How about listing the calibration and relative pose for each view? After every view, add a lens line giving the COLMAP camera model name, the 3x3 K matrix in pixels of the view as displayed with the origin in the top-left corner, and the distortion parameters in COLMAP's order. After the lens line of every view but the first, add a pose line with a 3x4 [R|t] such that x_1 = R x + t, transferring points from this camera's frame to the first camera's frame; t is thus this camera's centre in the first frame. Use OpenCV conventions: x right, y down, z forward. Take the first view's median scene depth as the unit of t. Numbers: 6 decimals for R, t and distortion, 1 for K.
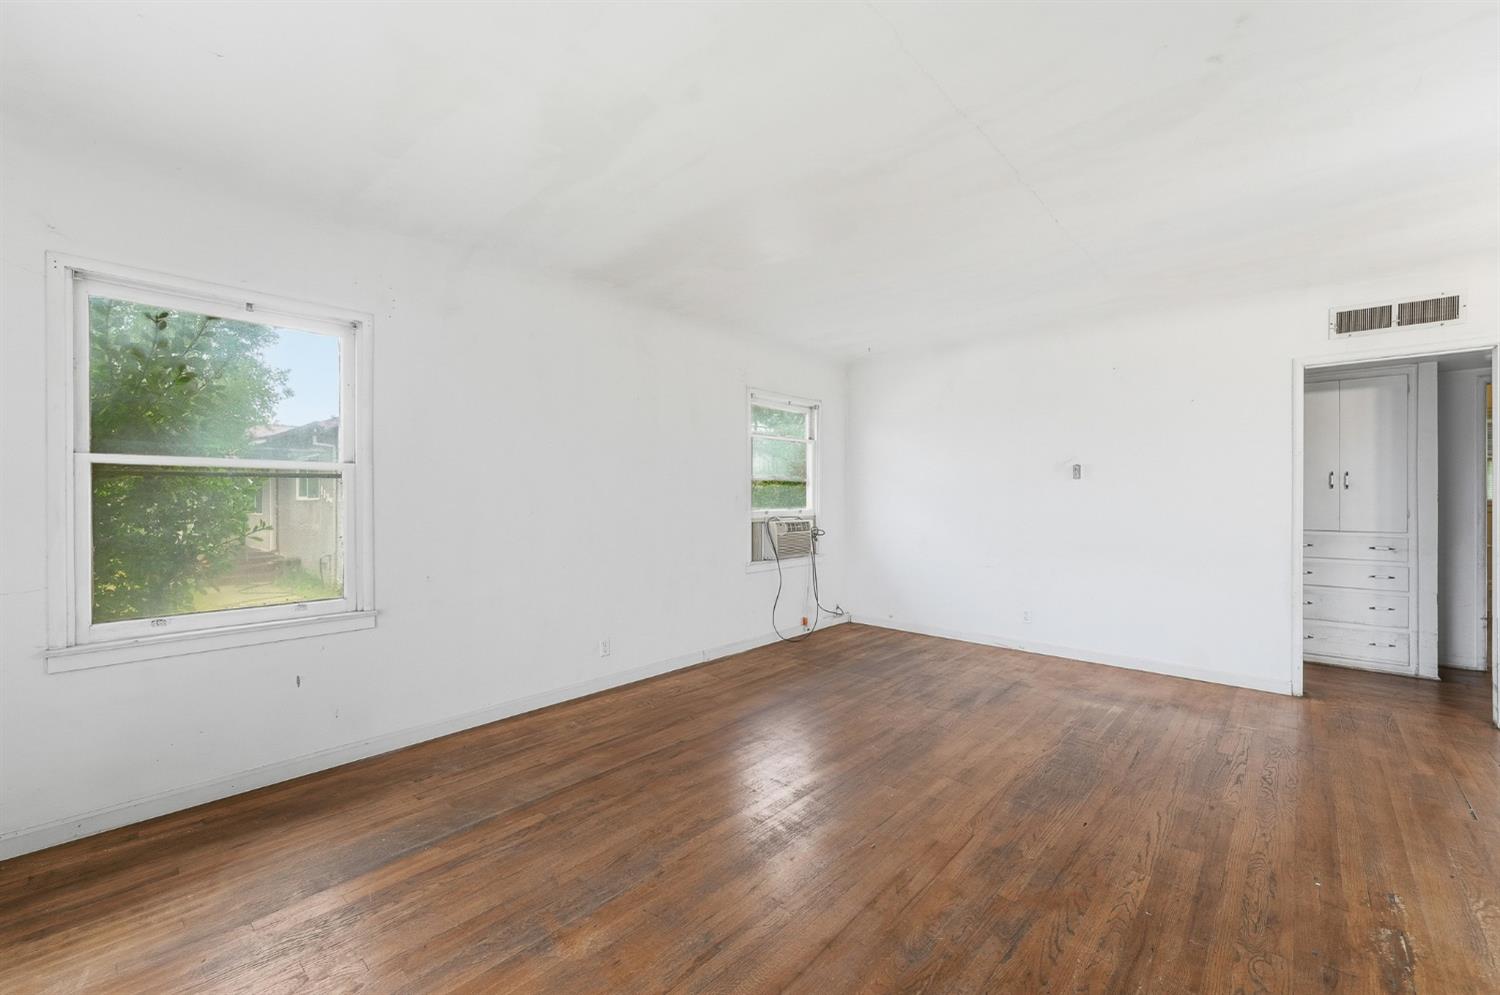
lens RADIAL K [[614.4, 0, 750.0], [0, 614.4, 497.5], [0, 0, 1]] dist [0.002875, 0.000152]
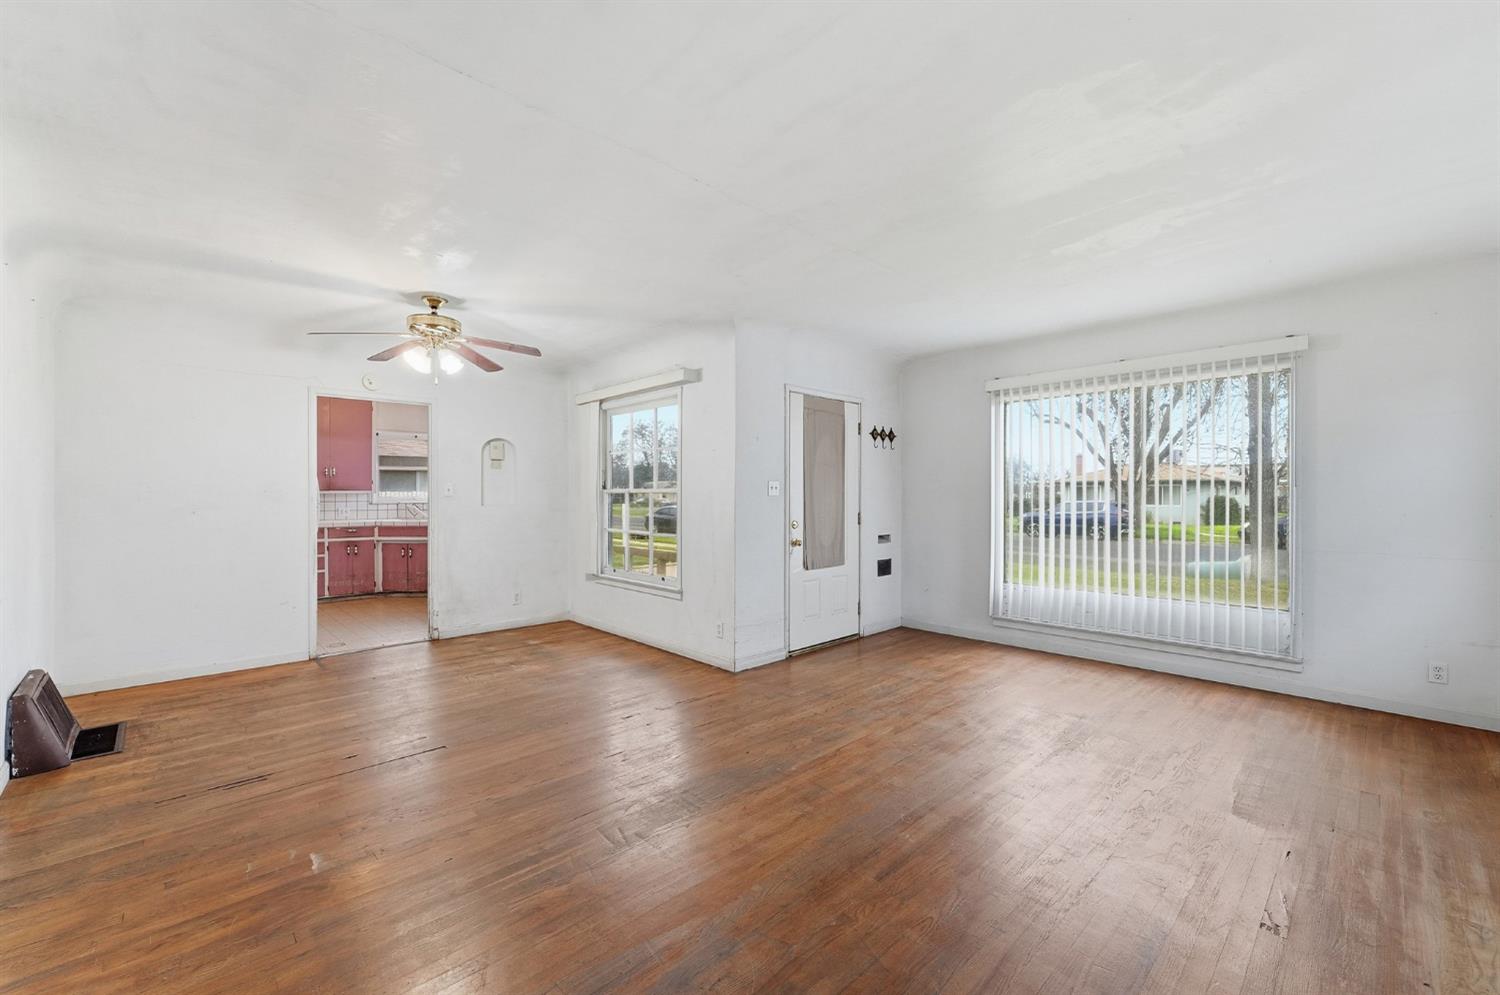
lens RADIAL K [[614.4, 0, 750.0], [0, 614.4, 497.5], [0, 0, 1]] dist [0.002875, 0.000152]
pose [[-0.996961, 0.002092, 0.077877, 0.248648], [0.002611, 0.999975, 0.006561, -0.006814], [-0.077861, 0.006745, -0.996941, 1.304936]]
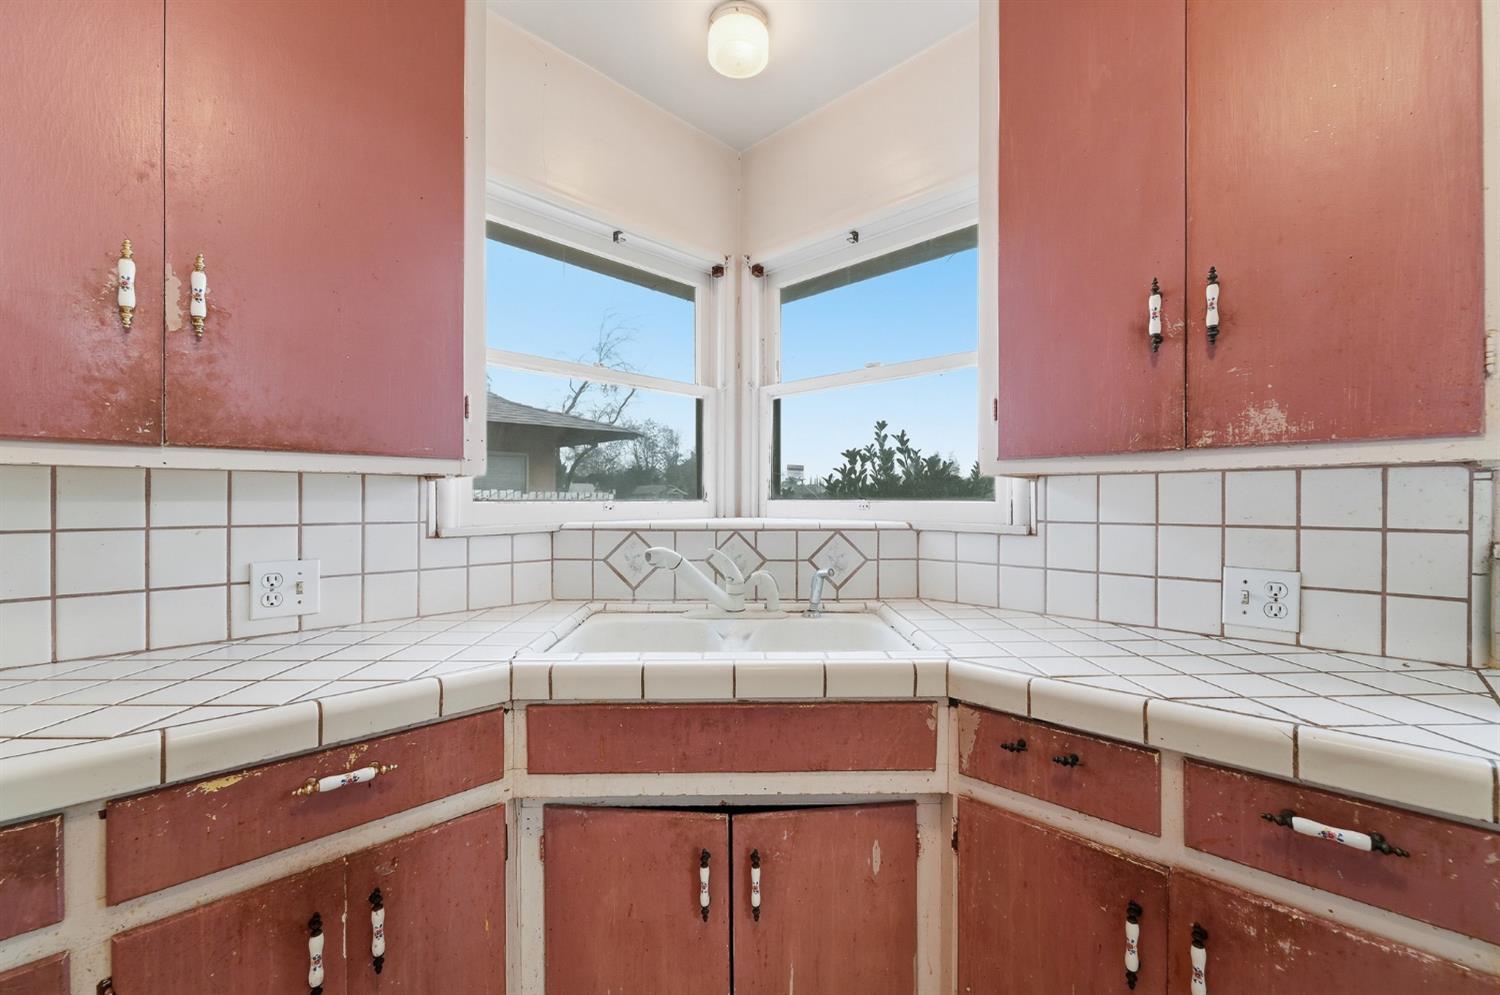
lens RADIAL K [[614.4, 0, 750.0], [0, 614.4, 497.5], [0, 0, 1]] dist [0.002875, 0.000152]
pose [[-0.999441, -0.001424, 0.033394, 0.328450], [-0.001560, 0.999991, -0.004063, -0.006250], [-0.033388, -0.004113, -0.999434, 1.201588]]
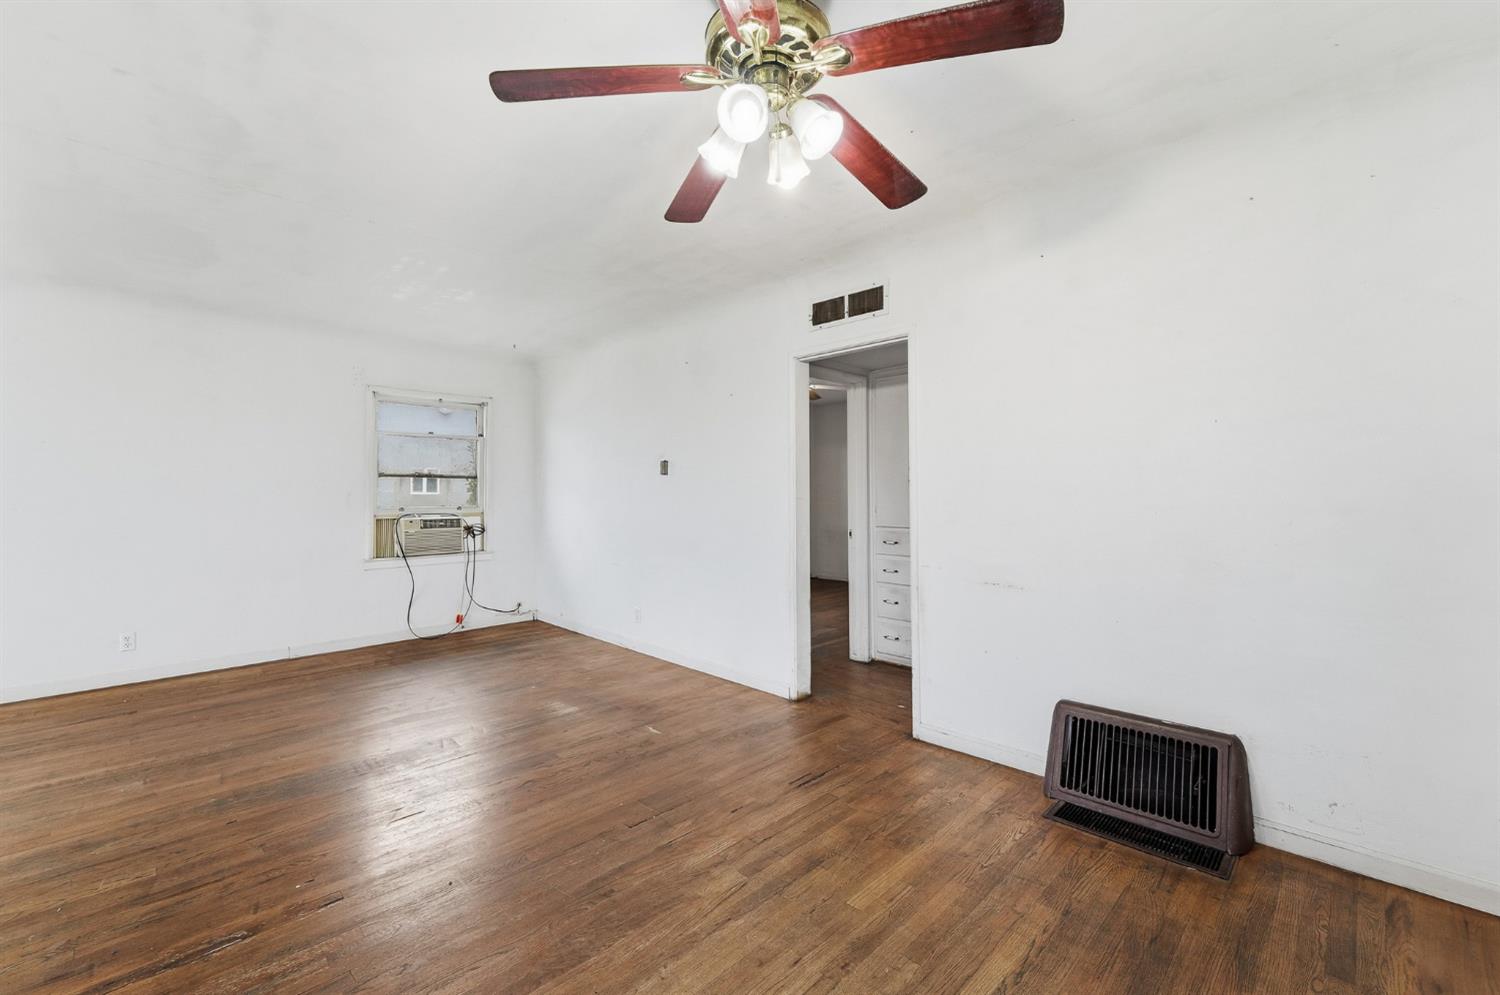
lens RADIAL K [[627.1, 0, 746.5], [0, 627.1, 479.9], [0, 0, 1]] dist [0.001938, 0.000089]
pose [[0.998538, -0.002899, -0.053978, 0.820599], [0.001714, 0.999757, -0.021993, -0.000442], [0.054028, 0.021868, 0.998300, 0.009128]]
